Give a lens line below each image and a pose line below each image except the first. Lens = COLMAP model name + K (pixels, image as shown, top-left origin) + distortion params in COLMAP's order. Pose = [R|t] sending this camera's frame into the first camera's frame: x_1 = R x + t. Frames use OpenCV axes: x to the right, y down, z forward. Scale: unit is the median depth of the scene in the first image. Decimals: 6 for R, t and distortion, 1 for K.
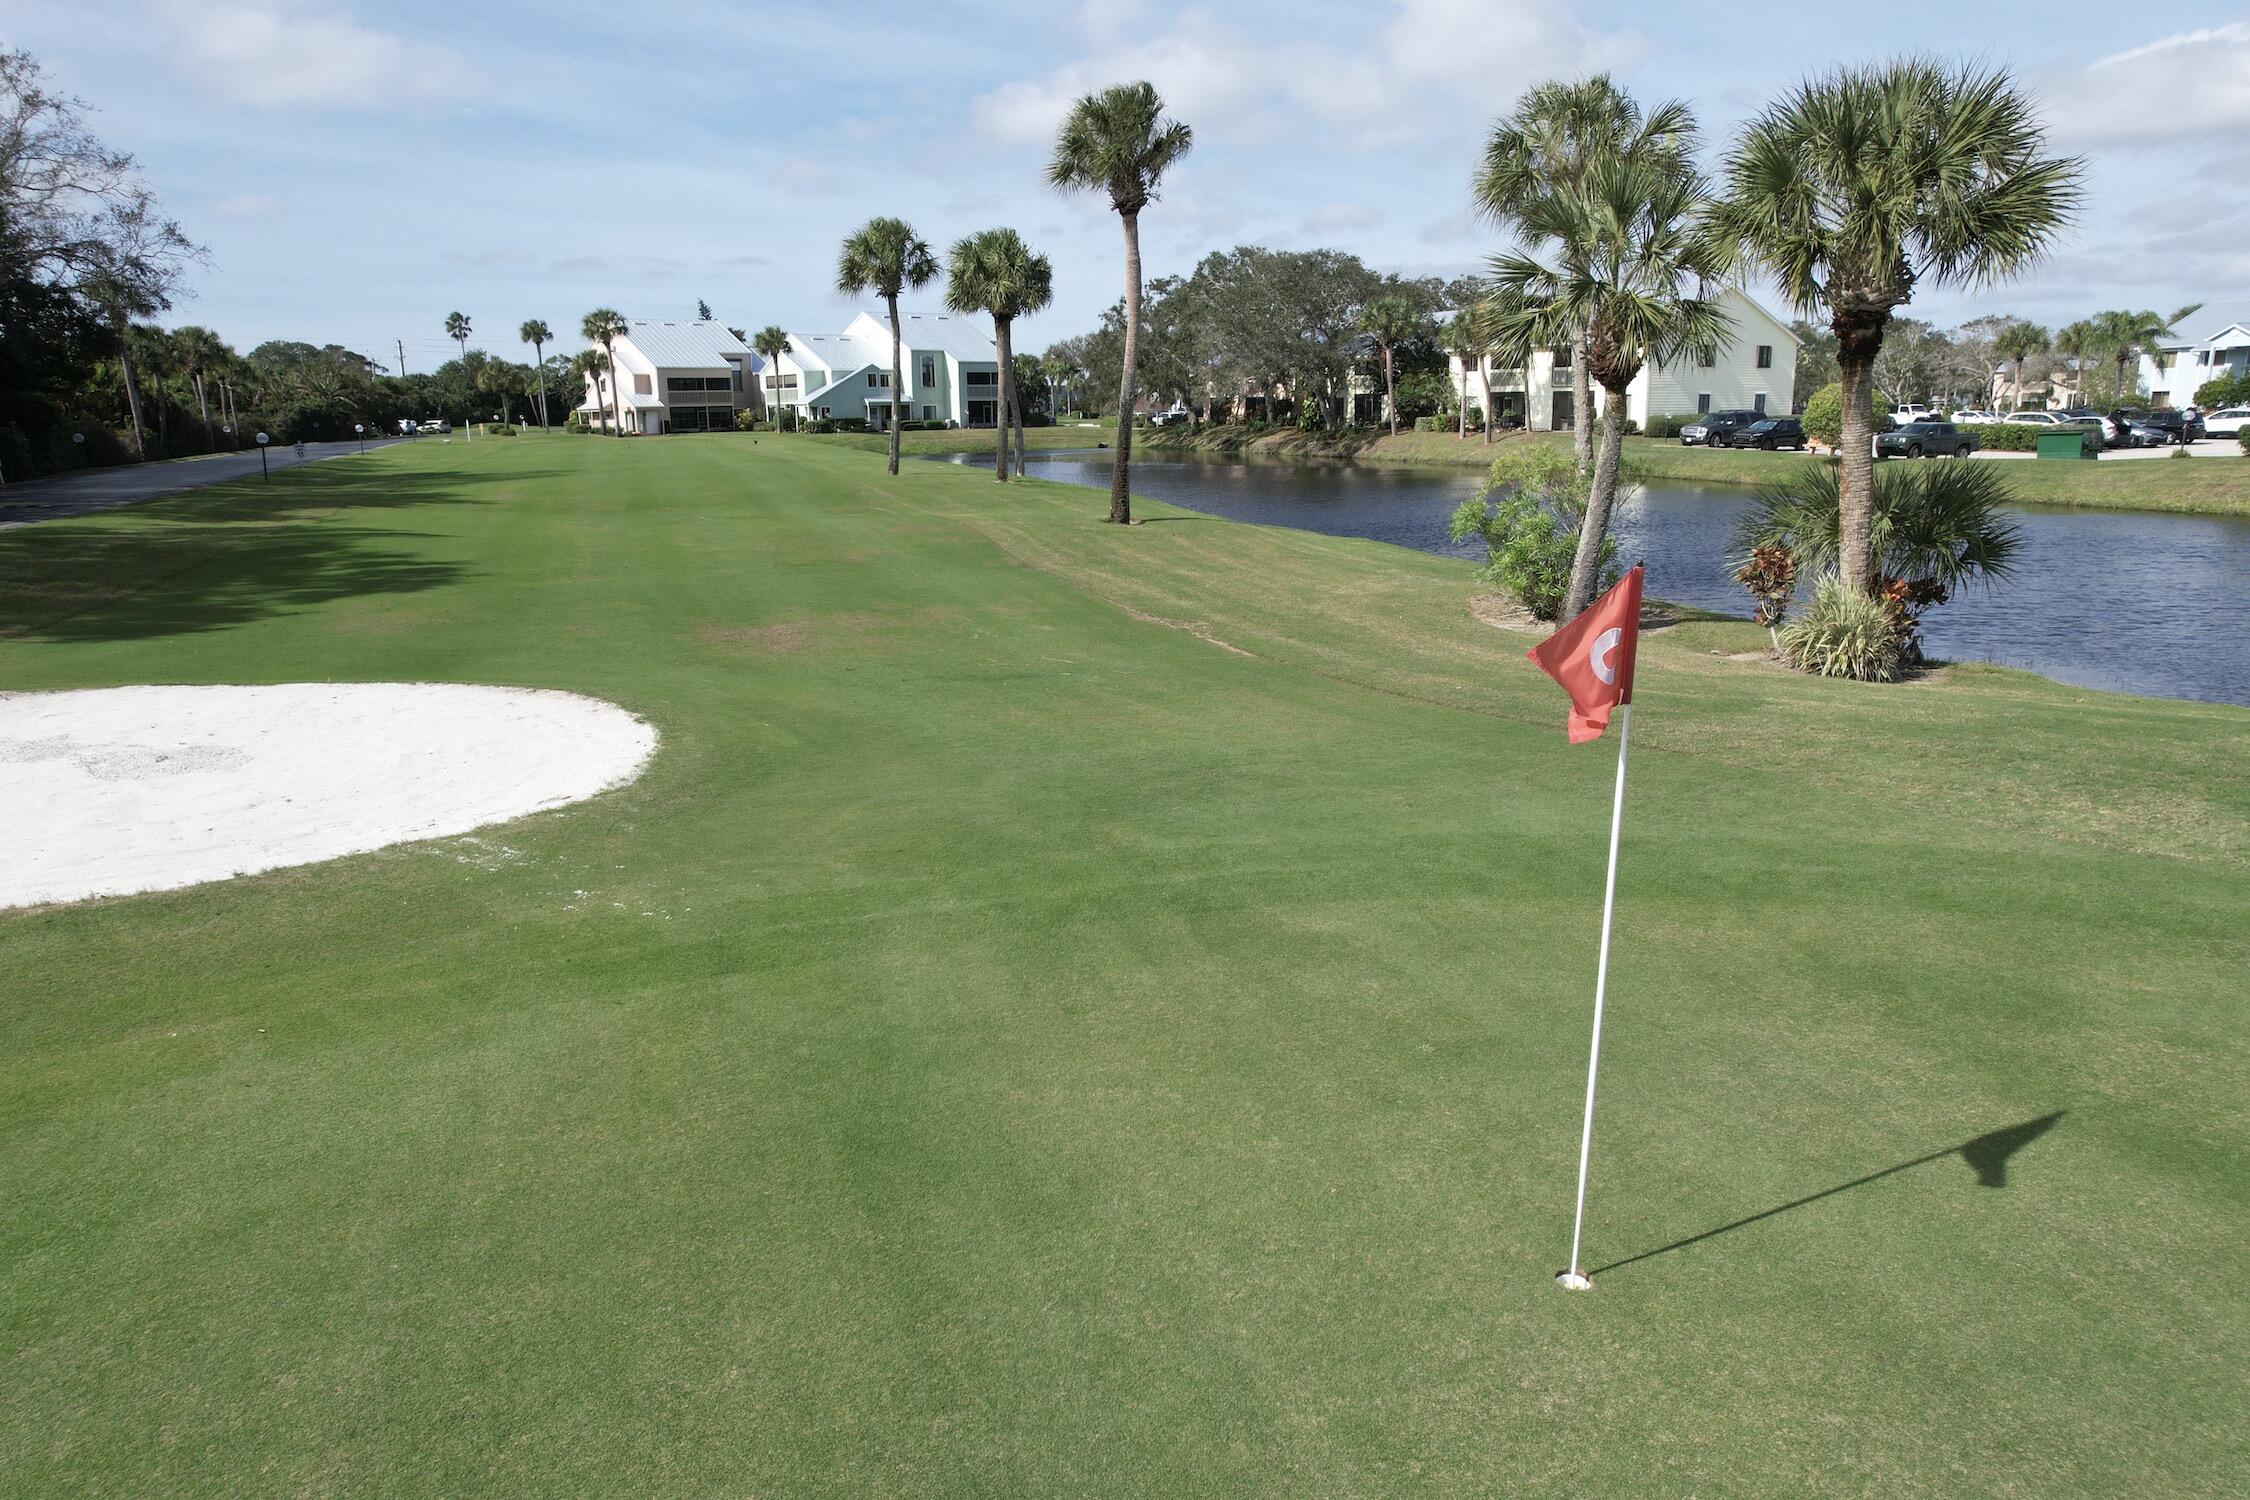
lens RADIAL K [[1455.5, 0, 1133.9], [0, 1455.5, 755.2], [0, 0, 1]] dist [-0.061254, 0.053420]
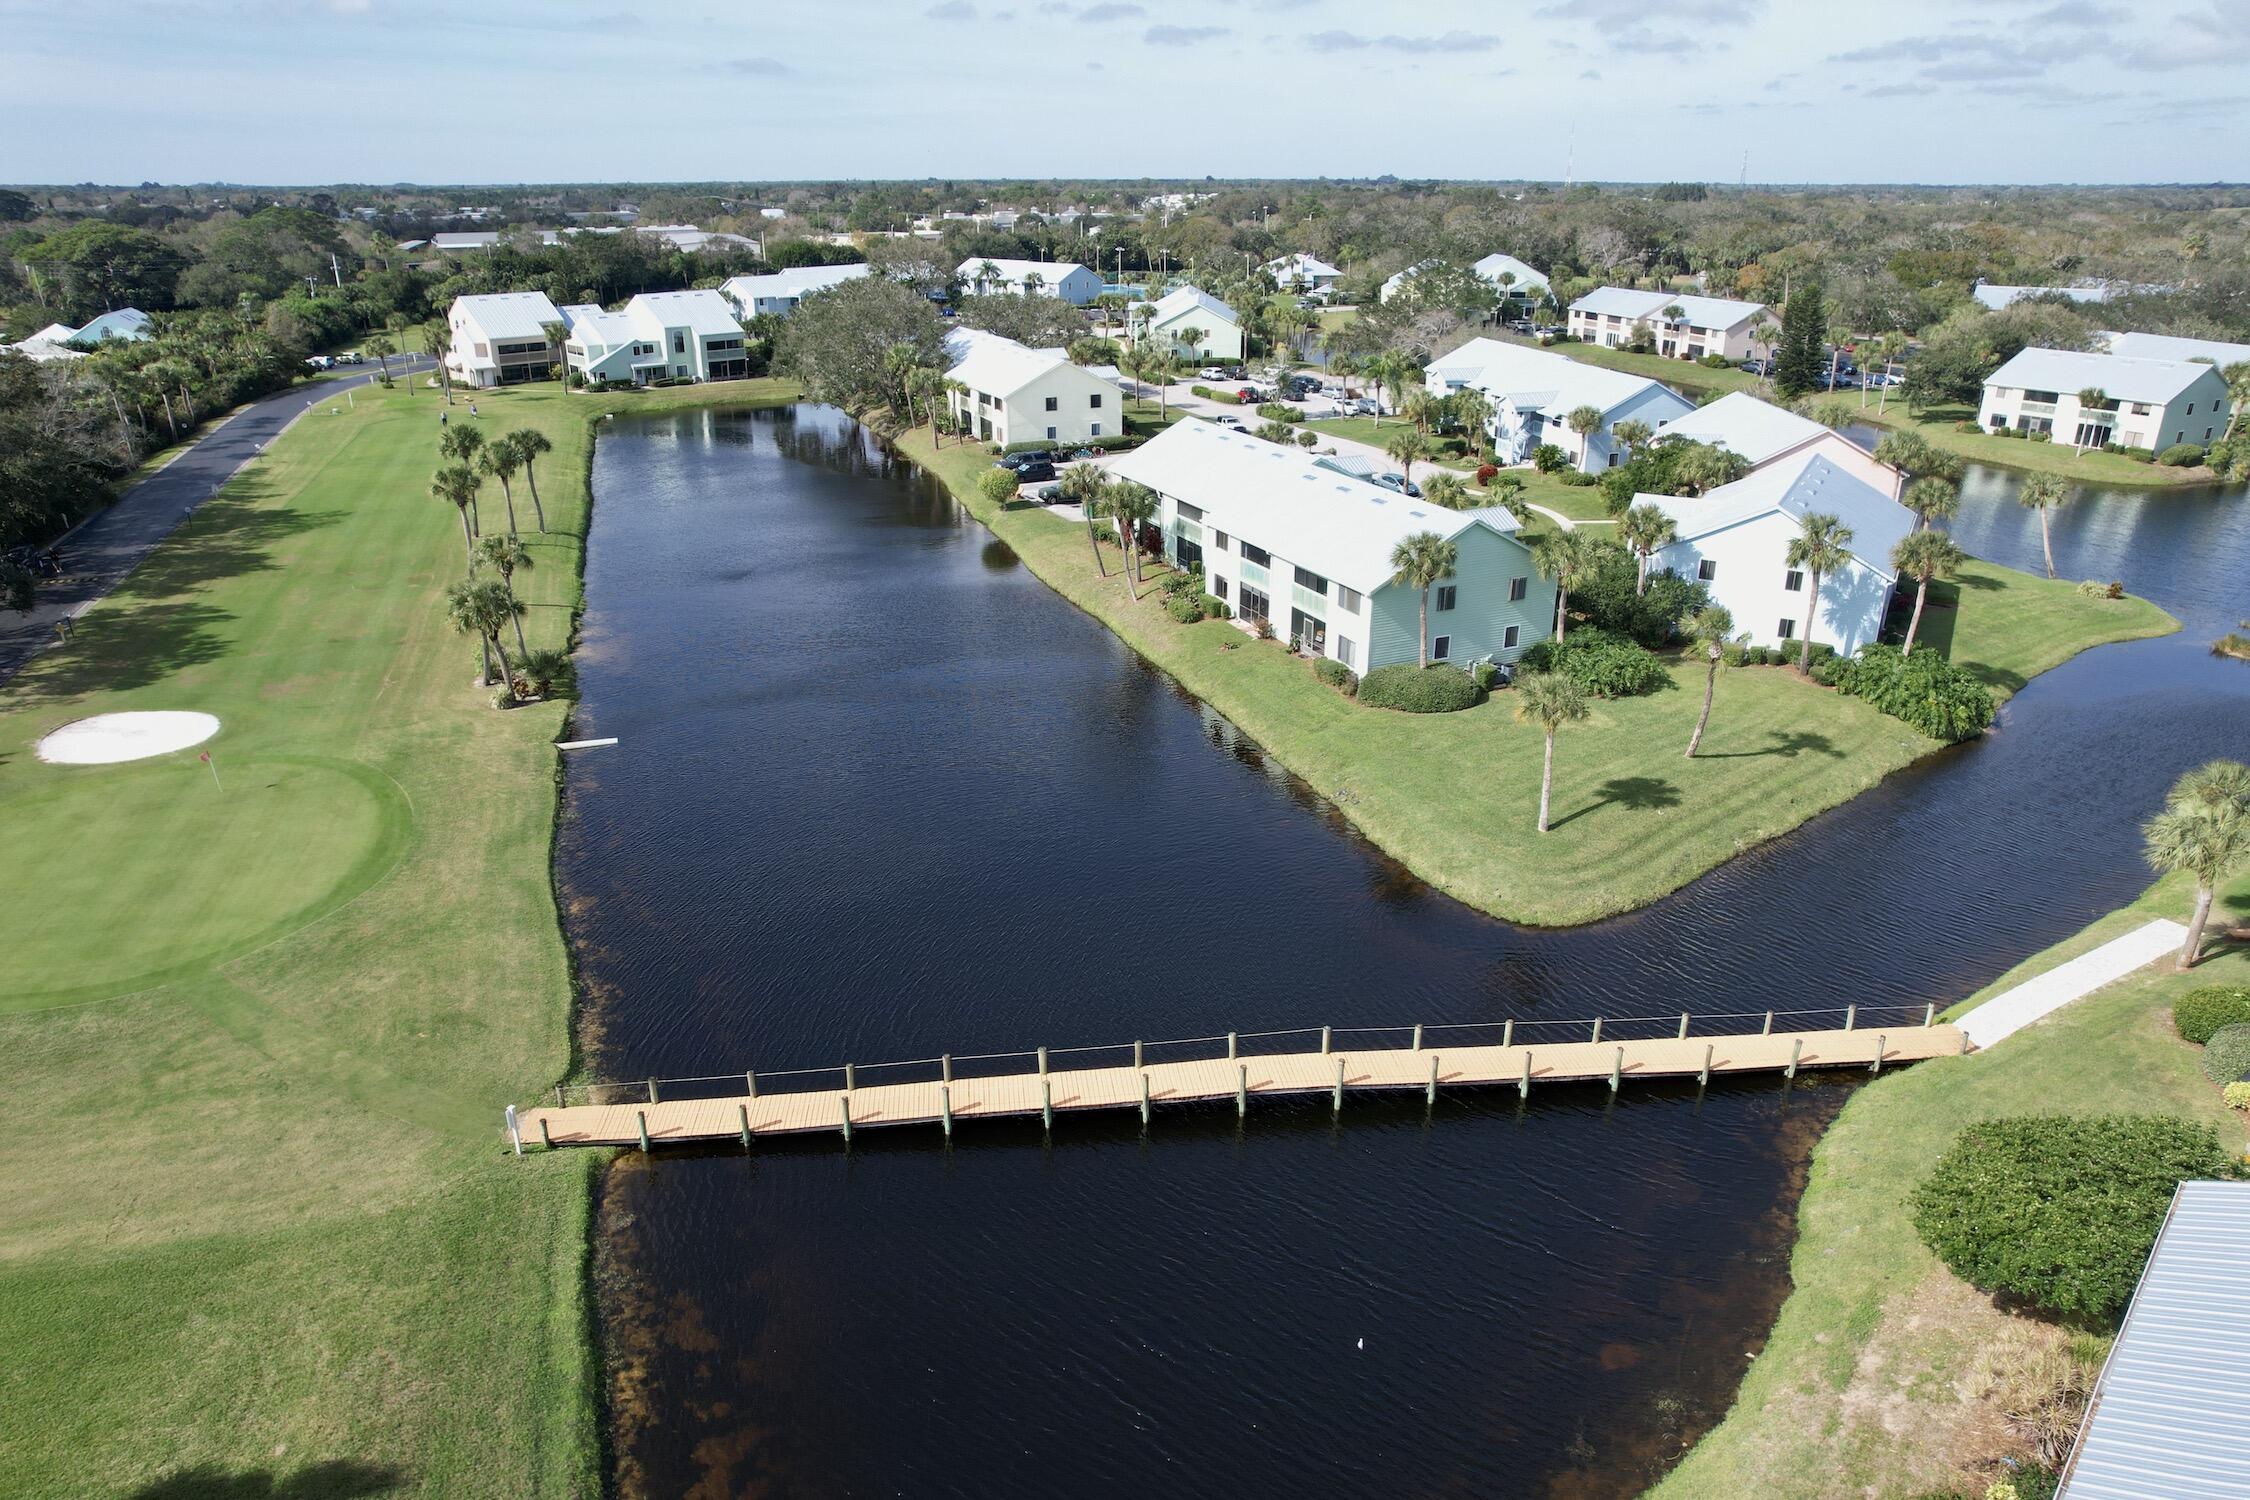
lens RADIAL K [[1447.9, 0, 1125.0], [0, 1447.9, 750.0], [0, 0, 1]] dist [-0.077941, 0.072742]
pose [[0.999746, 0.016877, -0.014936, 0.935605], [-0.014554, 0.989485, 0.143901, -0.223865], [0.017207, -0.143647, 0.989479, -1.272678]]
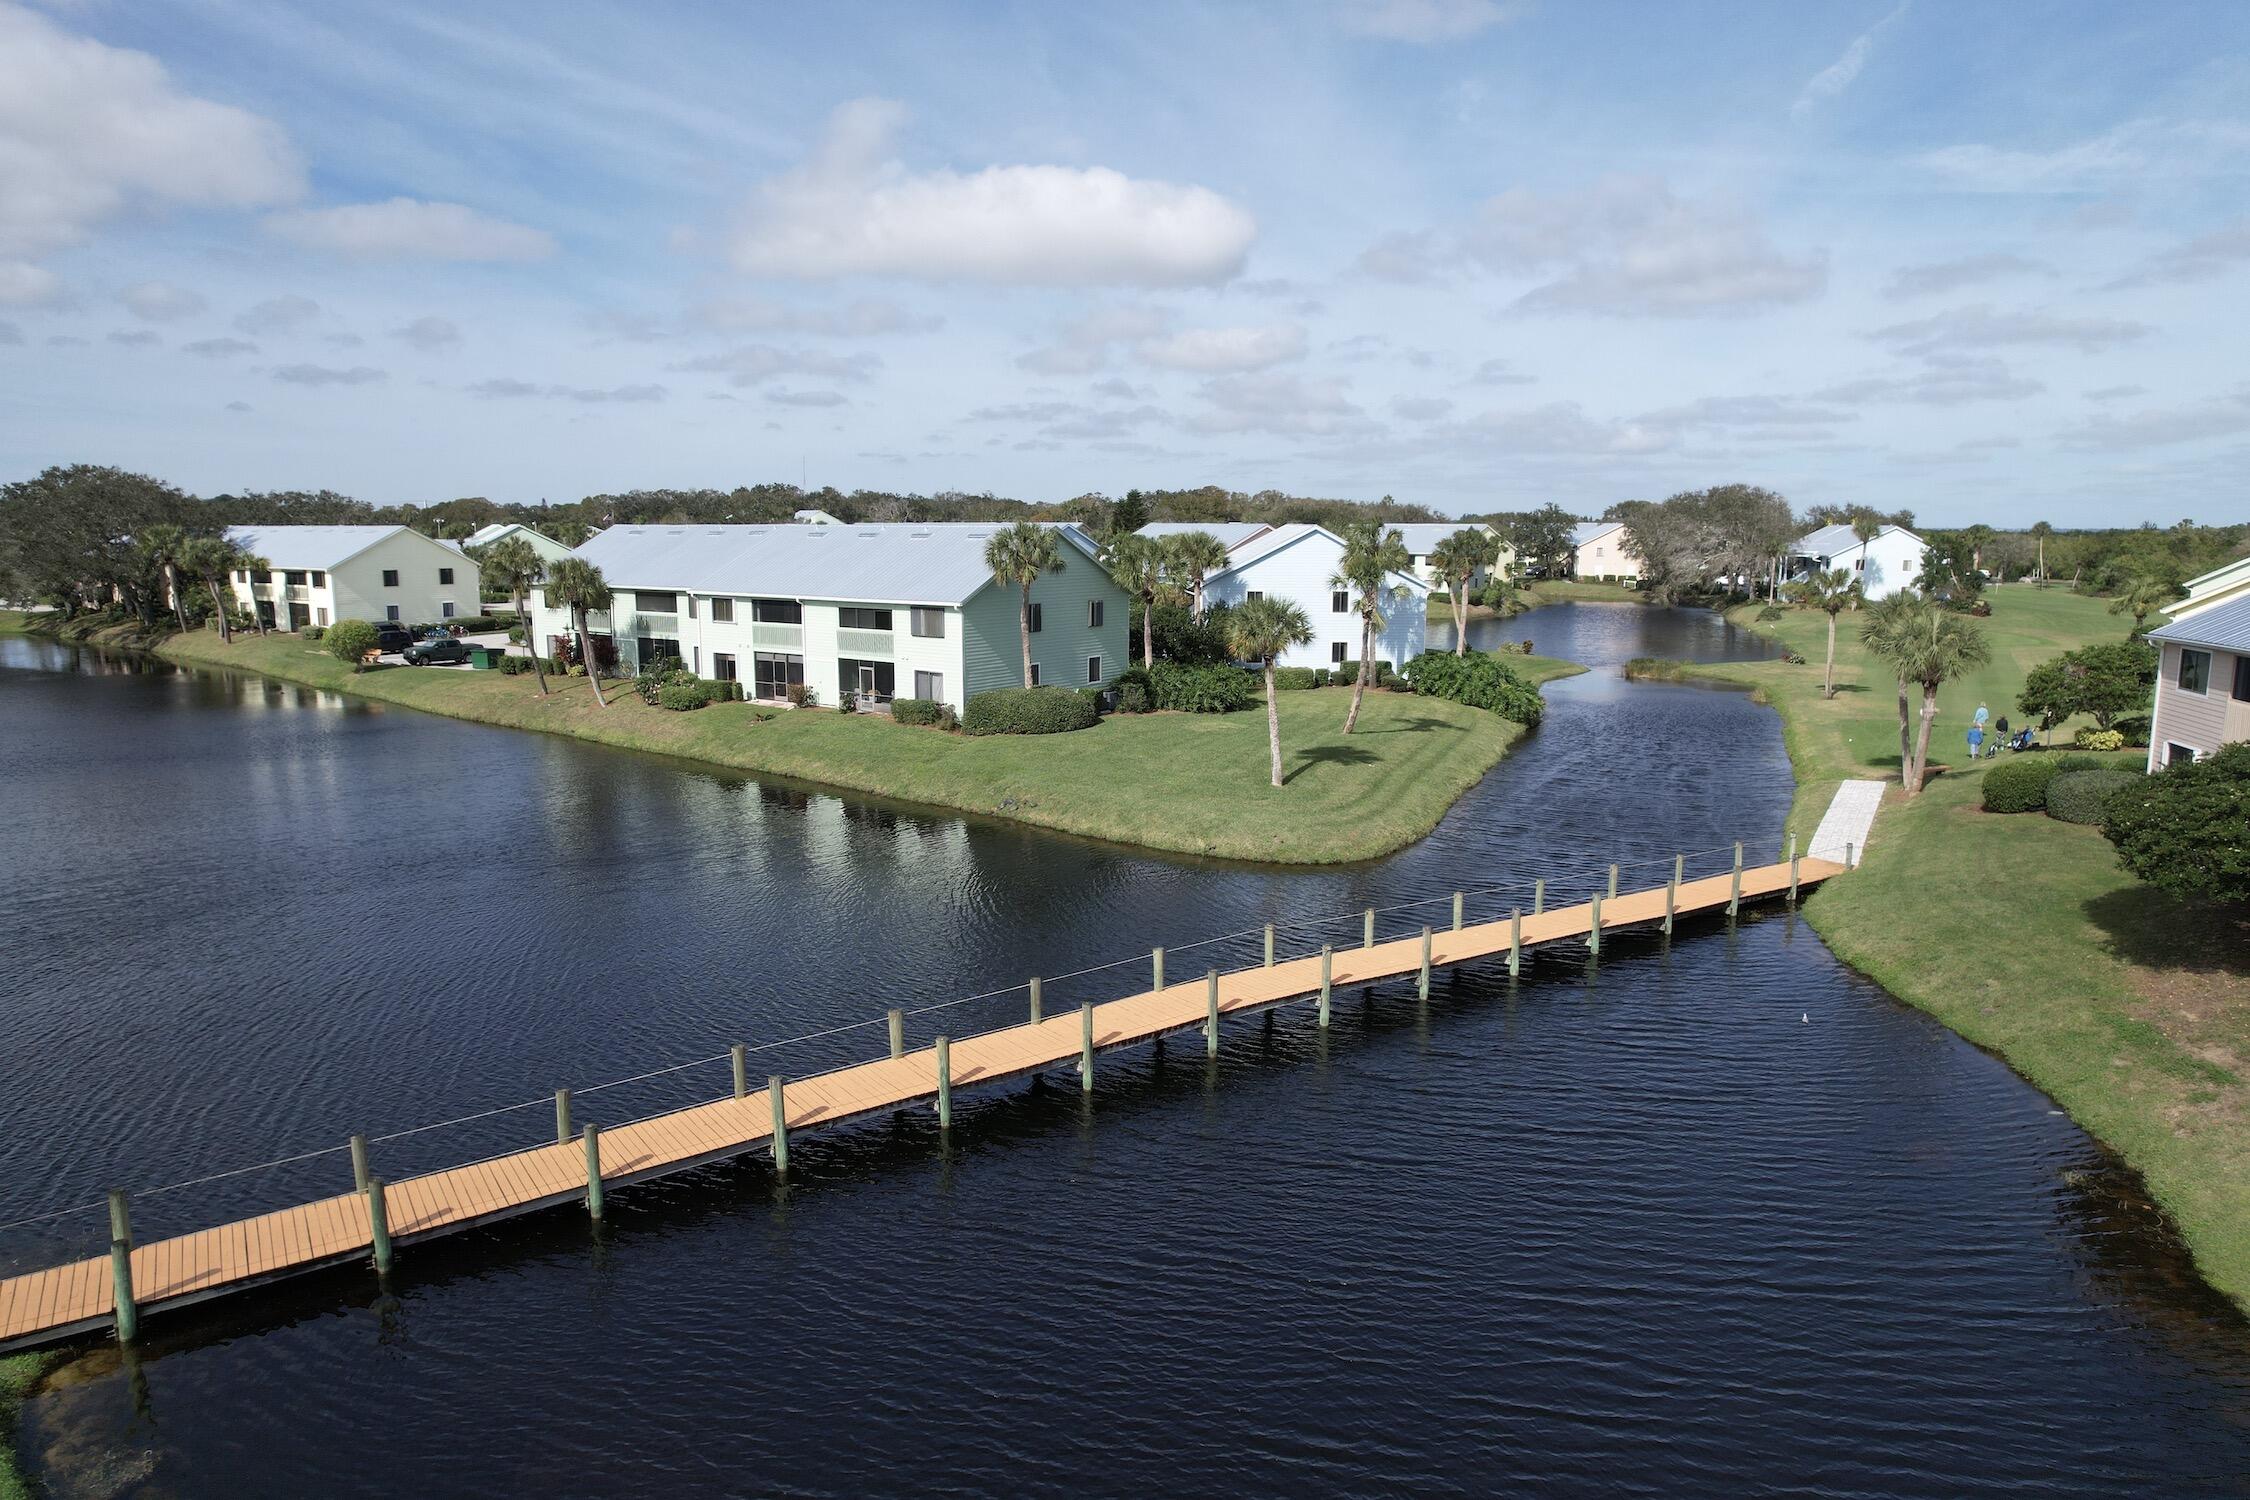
lens RADIAL K [[1447.9, 0, 1125.0], [0, 1447.9, 750.0], [0, 0, 1]] dist [-0.077941, 0.072742]
pose [[0.885085, -0.061914, 0.461293, 0.693354], [0.098640, 0.993552, -0.055907, 0.052310], [-0.454857, 0.094984, 0.885485, -0.903572]]
